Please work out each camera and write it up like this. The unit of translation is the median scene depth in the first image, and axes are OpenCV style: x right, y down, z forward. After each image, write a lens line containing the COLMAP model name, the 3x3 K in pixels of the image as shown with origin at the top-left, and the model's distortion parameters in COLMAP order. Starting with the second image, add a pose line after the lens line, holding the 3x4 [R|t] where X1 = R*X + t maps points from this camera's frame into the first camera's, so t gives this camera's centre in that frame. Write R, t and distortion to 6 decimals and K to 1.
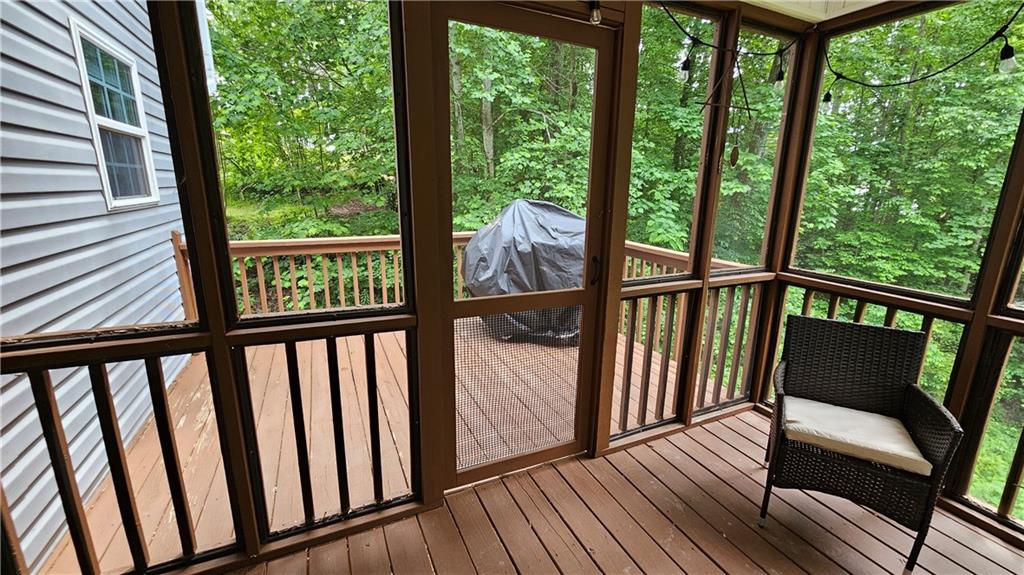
lens RADIAL K [[419.1, 0, 510.4], [0, 419.1, 284.8], [0, 0, 1]] dist [0.001317, -0.000003]
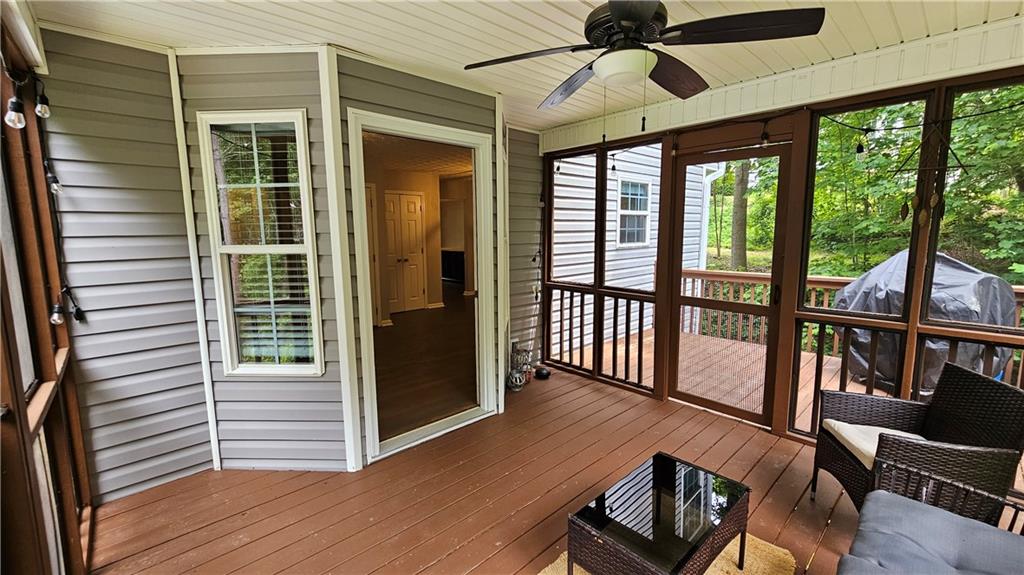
lens RADIAL K [[419.1, 0, 510.4], [0, 419.1, 284.8], [0, 0, 1]] dist [0.001317, -0.000003]
pose [[0.311724, 0.103491, -0.944520, 1.399586], [-0.209643, 0.977044, 0.037865, 0.079655], [0.926757, 0.186209, 0.326264, -0.382592]]
